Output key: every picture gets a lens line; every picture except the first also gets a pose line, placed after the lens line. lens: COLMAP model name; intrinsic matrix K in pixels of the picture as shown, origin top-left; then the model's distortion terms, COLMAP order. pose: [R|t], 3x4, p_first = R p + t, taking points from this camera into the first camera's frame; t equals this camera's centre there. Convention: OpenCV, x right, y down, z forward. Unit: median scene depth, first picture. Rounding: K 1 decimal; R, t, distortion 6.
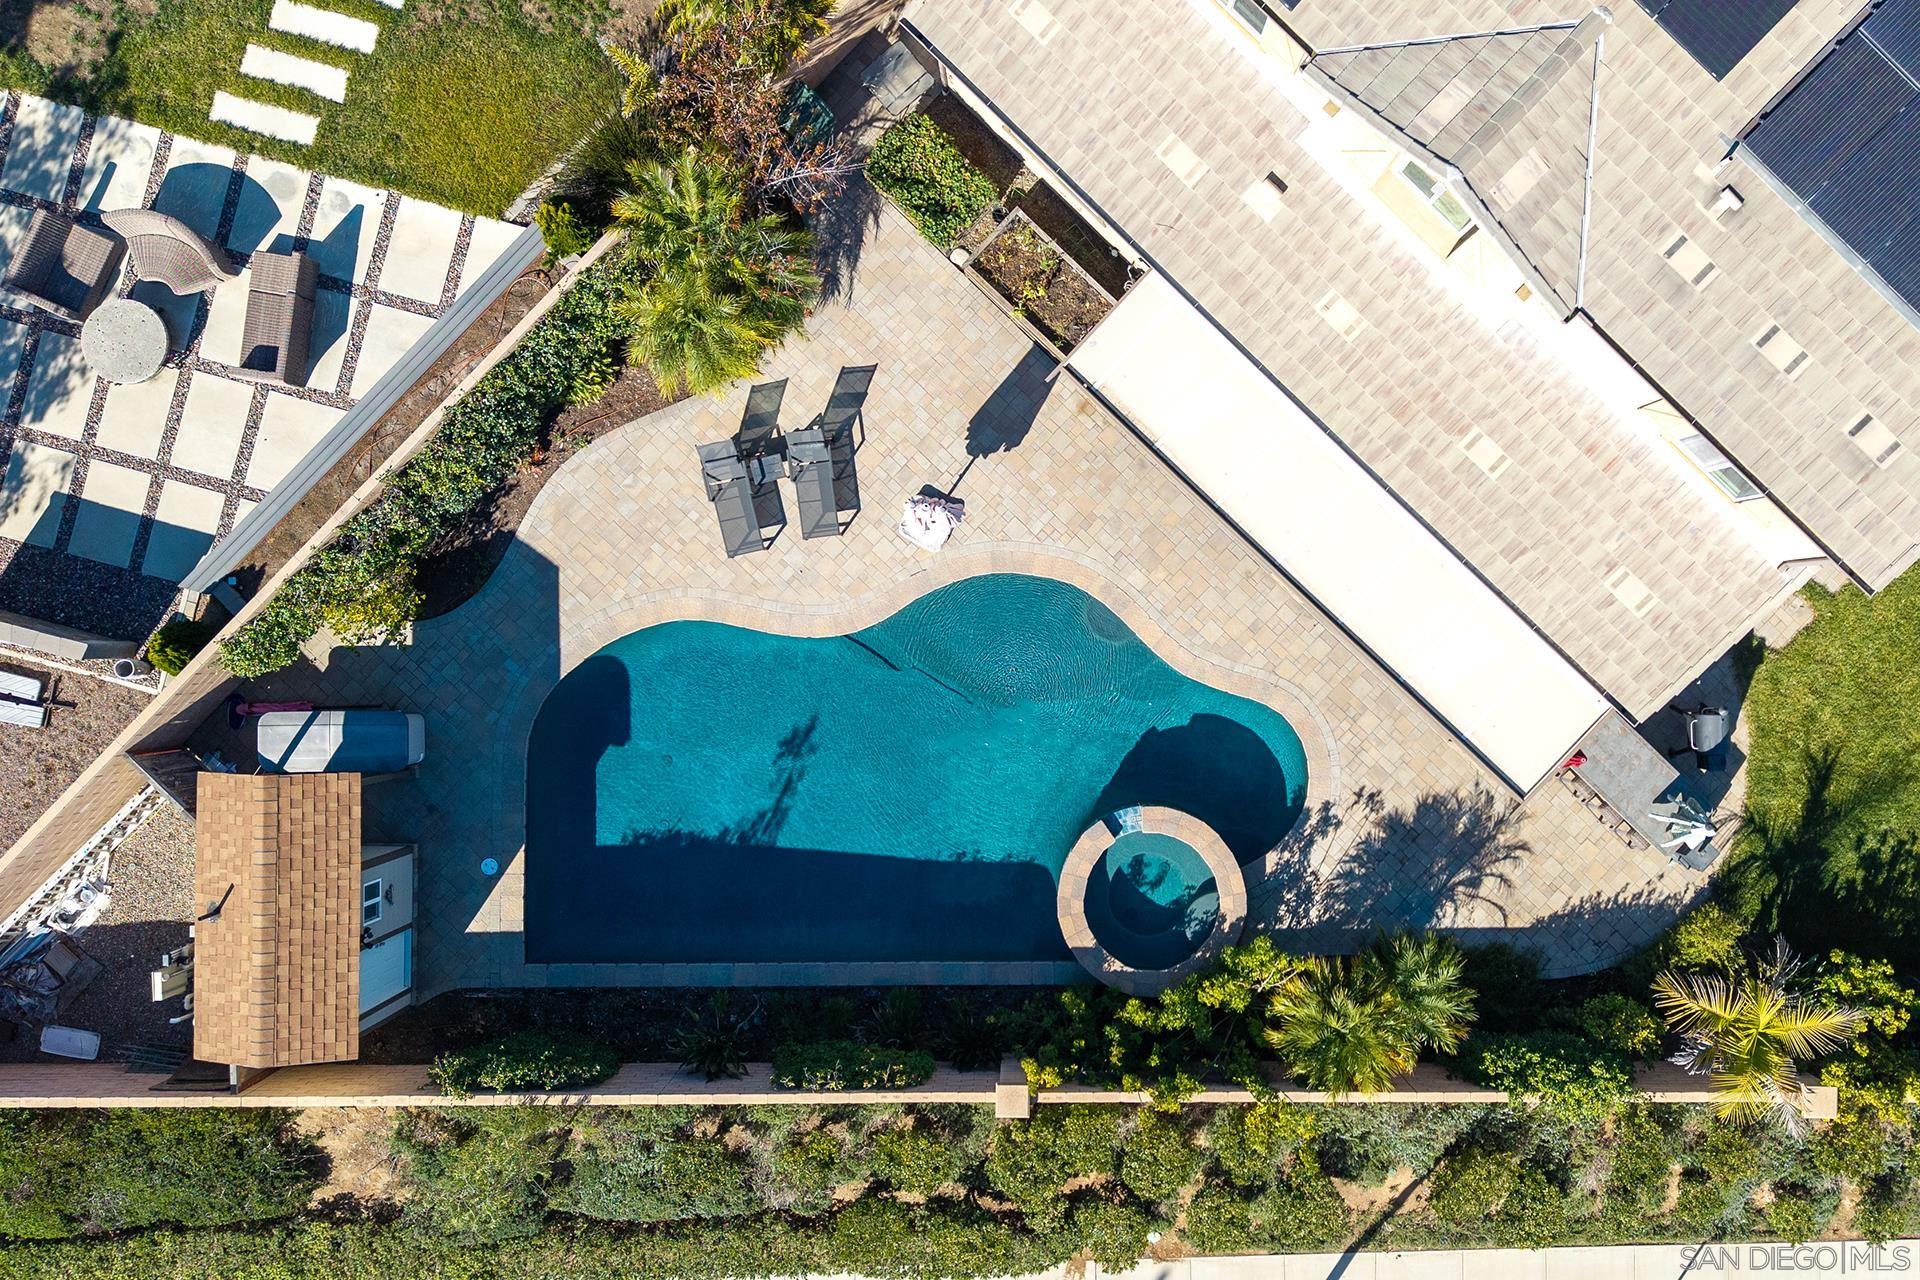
lens RADIAL K [[1564.8, 0, 1069.6], [0, 1564.8, 642.1], [0, 0, 1]] dist [0.045077, -0.056088]
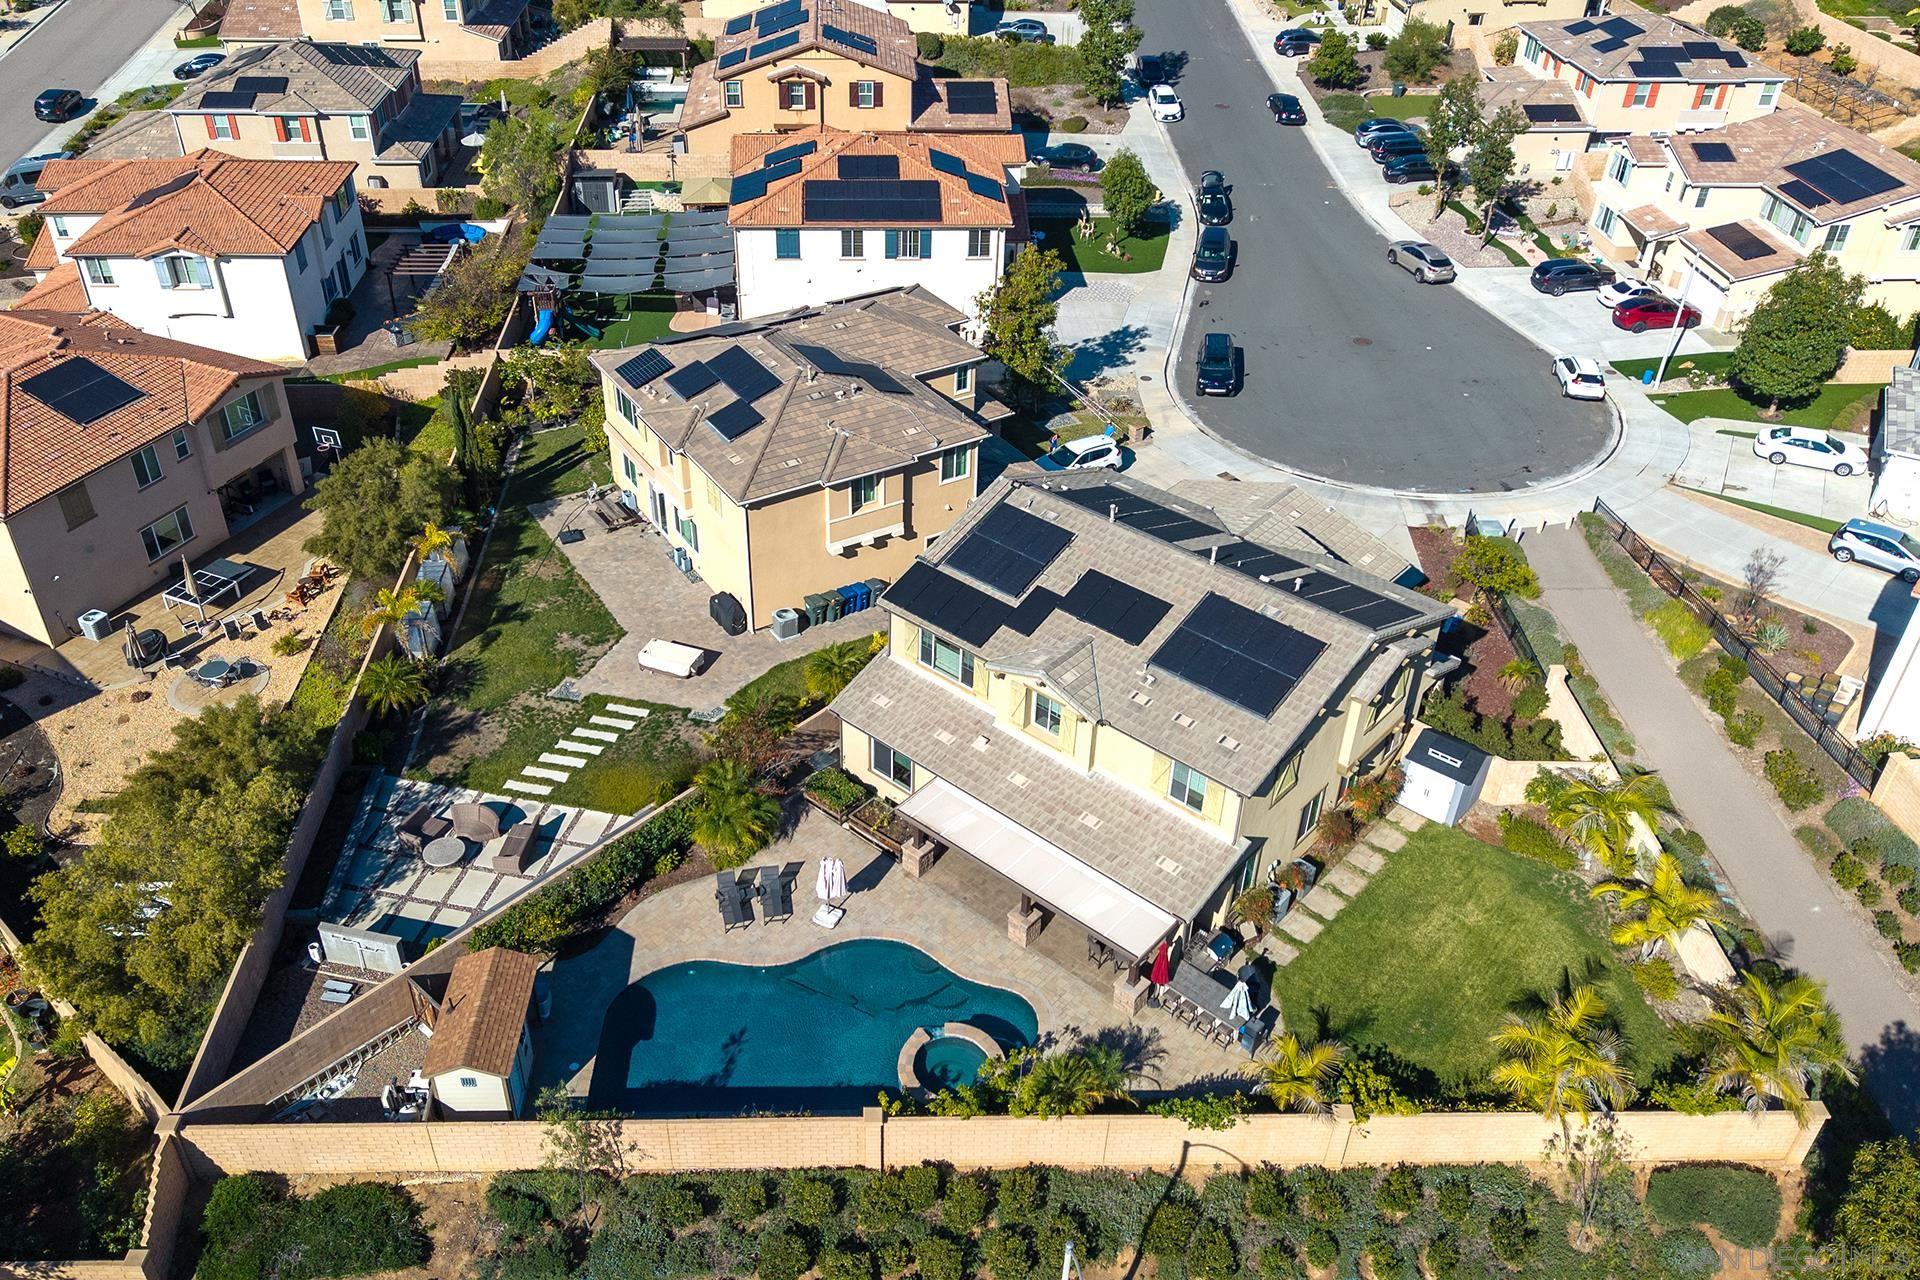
lens RADIAL K [[1501.8, 0, 906.1], [0, 1501.8, 634.0], [0, 0, 1]] dist [0.038438, -0.006036]
pose [[0.999698, -0.020910, 0.012938, -0.010694], [0.022553, 0.570073, -0.821284, 1.265292], [0.009797, 0.821328, 0.570373, -0.353250]]
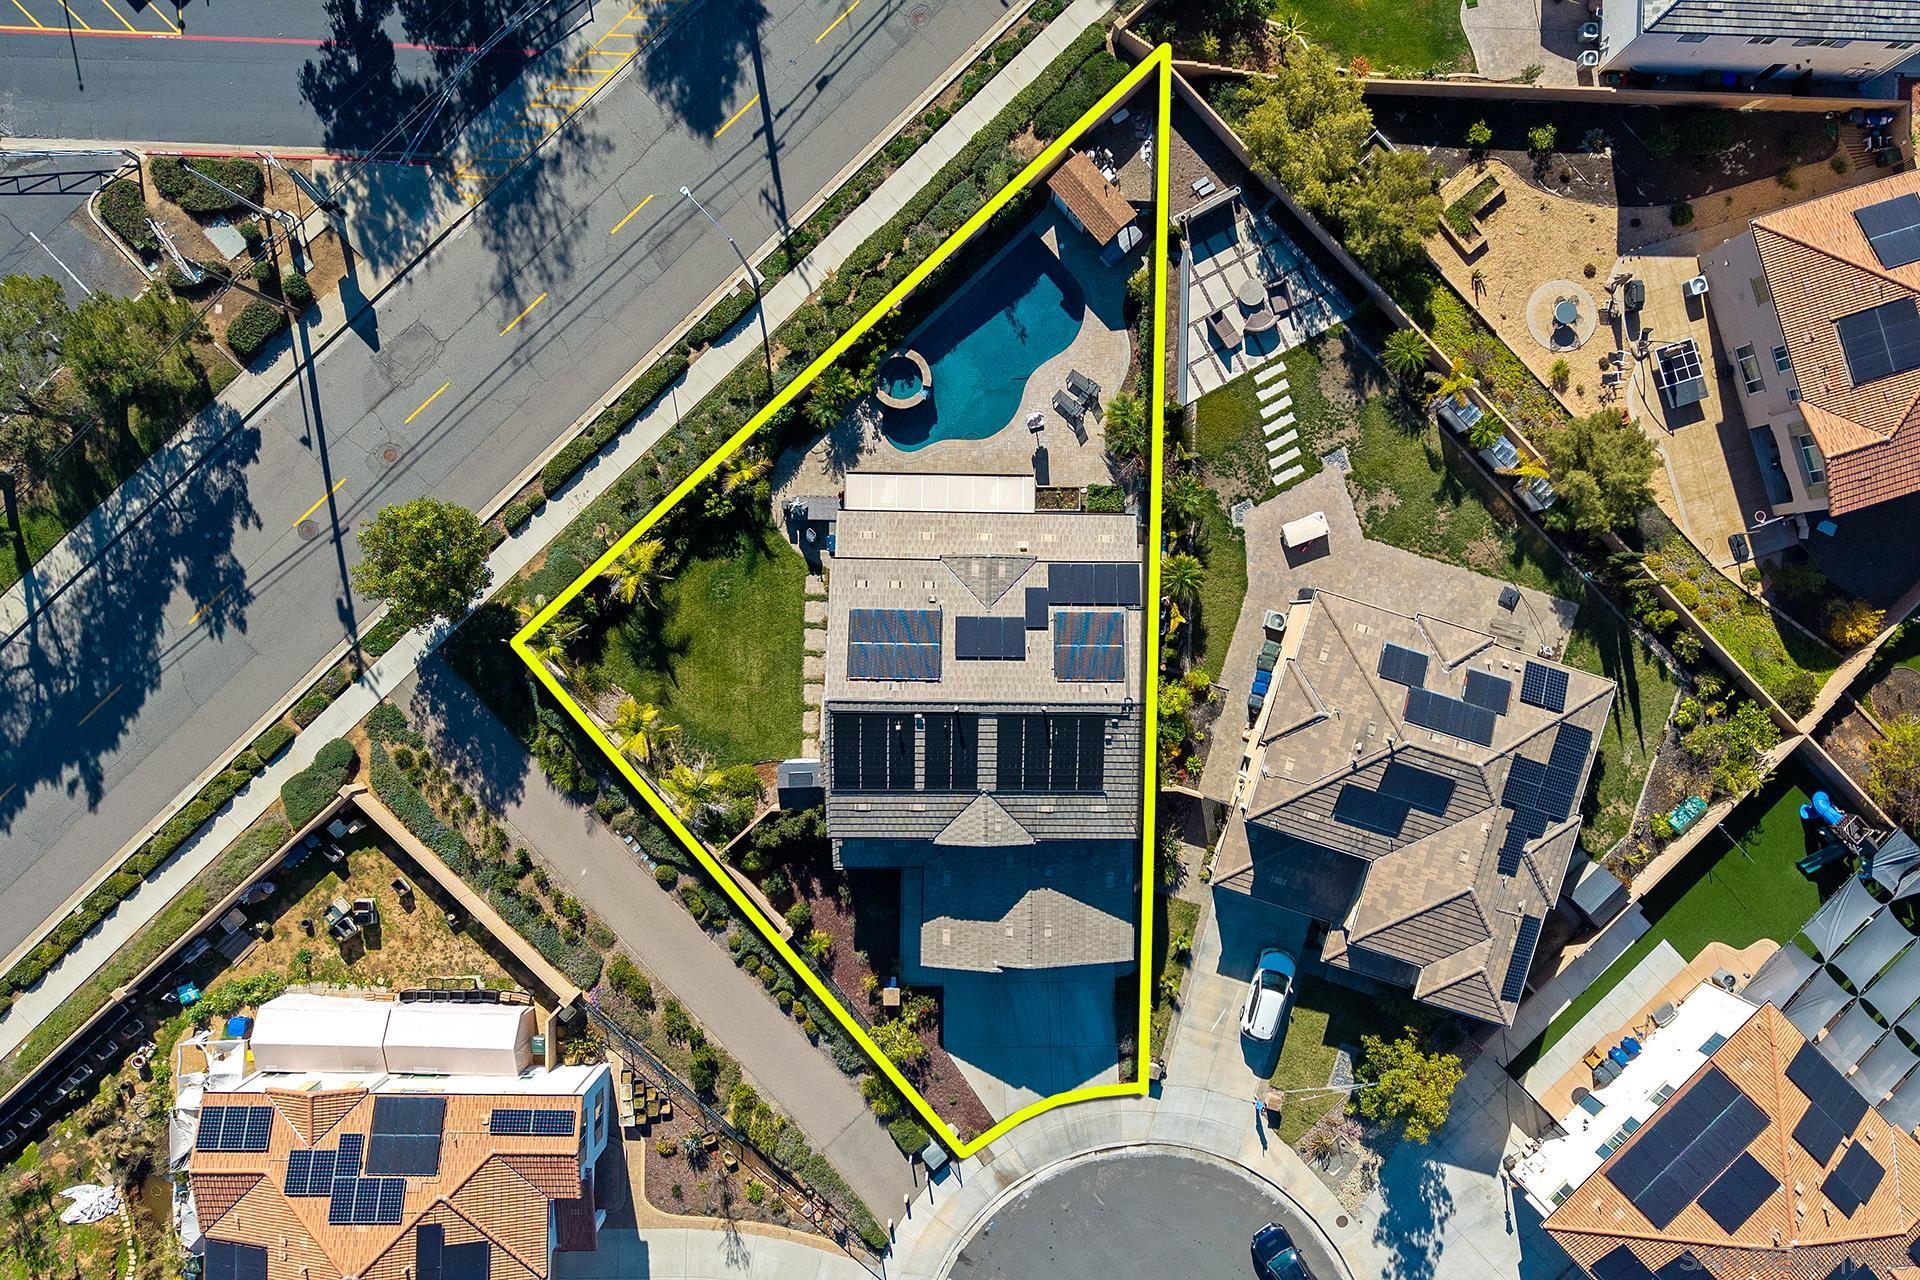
lens RADIAL K [[1509.2, 0, 1050.3], [0, 1509.2, 646.2], [0, 0, 1]] dist [0.087310, -0.159994]
pose [[-0.730911, 0.680655, -0.049773, 0.351030], [-0.680280, -0.732464, -0.026754, -0.352350], [-0.054667, 0.014305, 0.998402, -2.053199]]
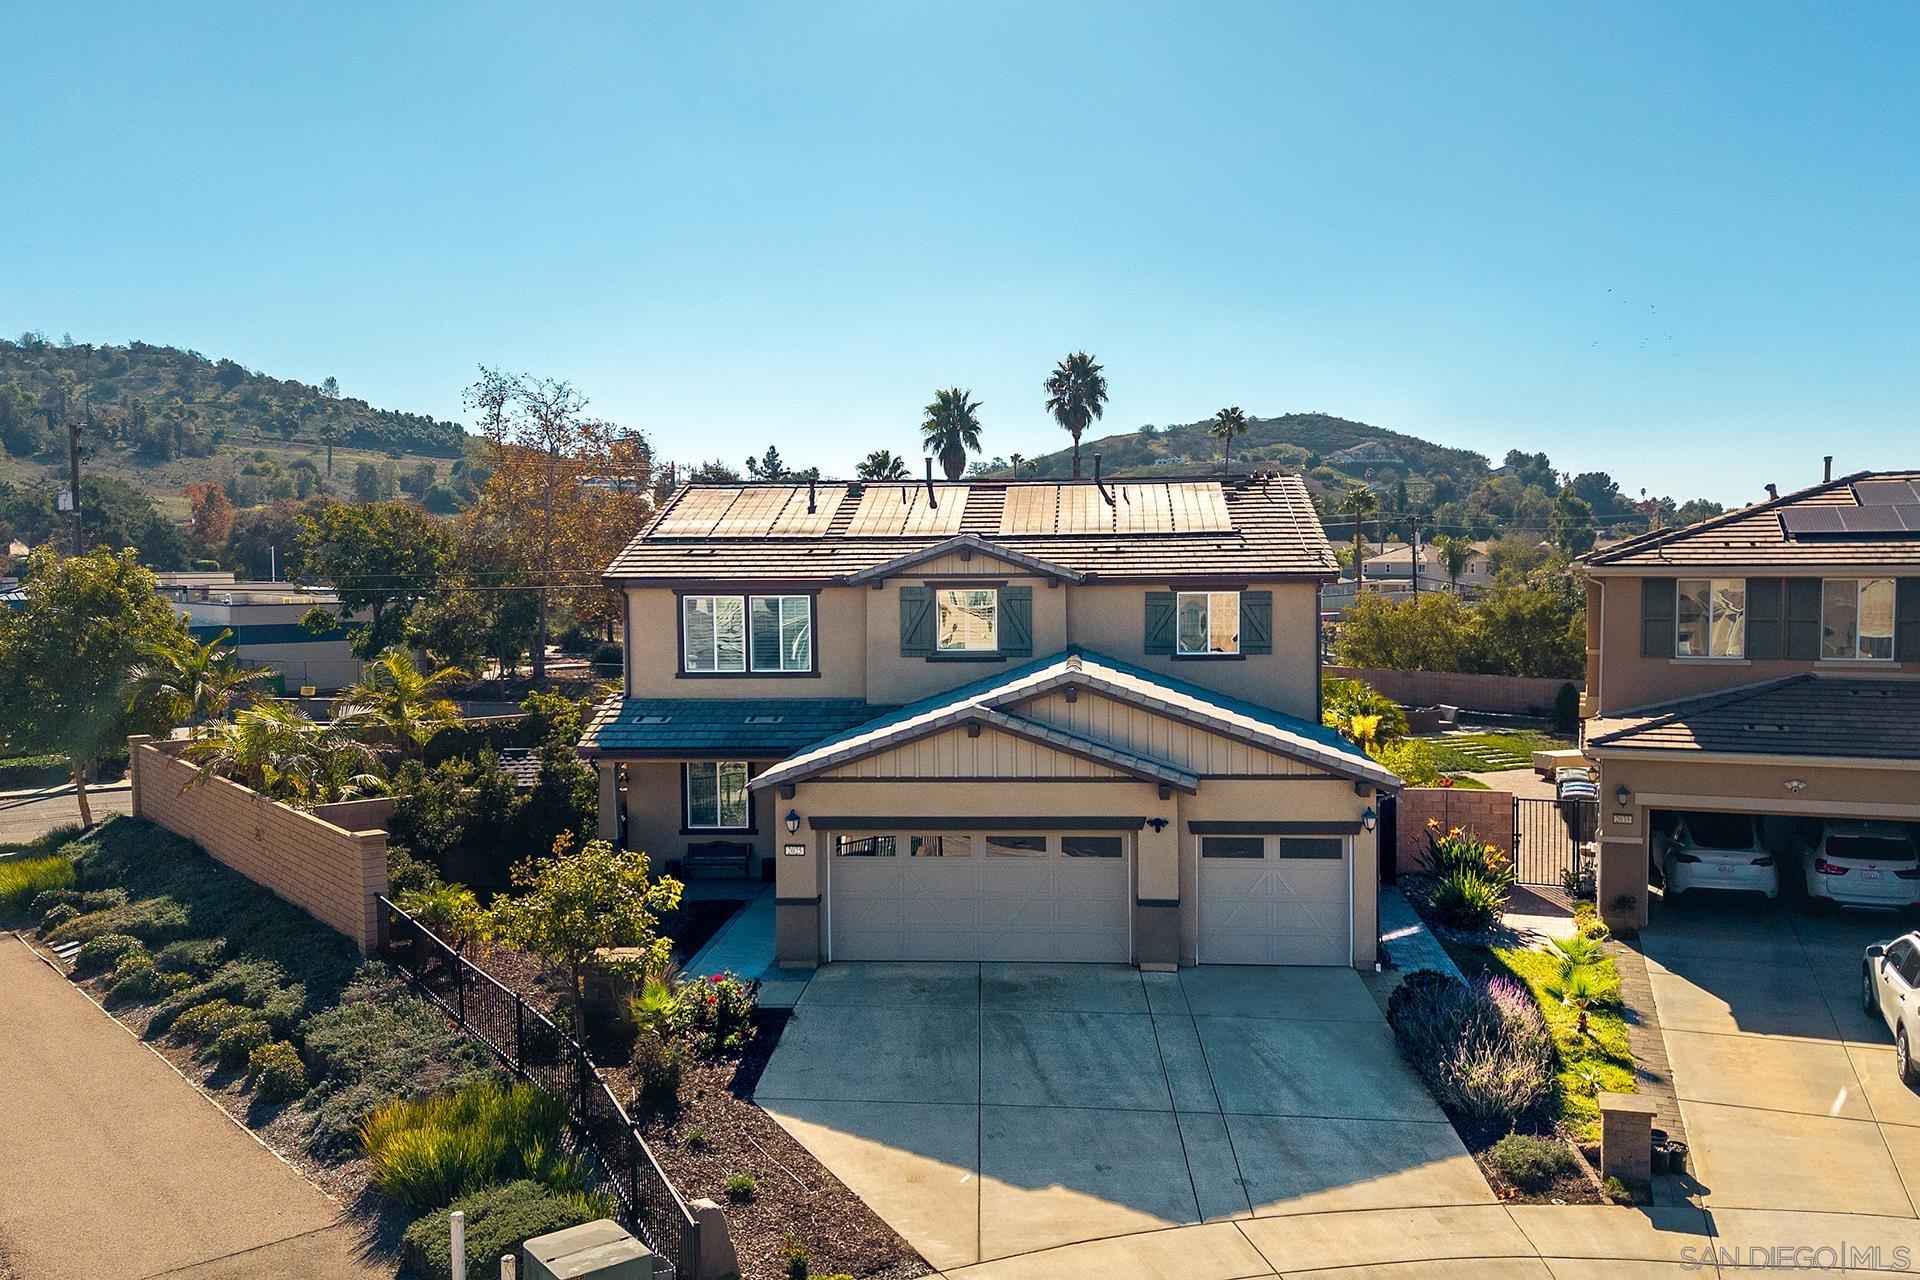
lens RADIAL K [[1589.2, 0, 1017.4], [0, 1589.2, 631.9], [0, 0, 1]] dist [0.082914, -0.173256]
pose [[-0.760538, 0.040901, -0.648004, 1.320253], [-0.649271, -0.039486, 0.759532, -1.578208], [0.005478, 0.998383, 0.056587, 0.737645]]
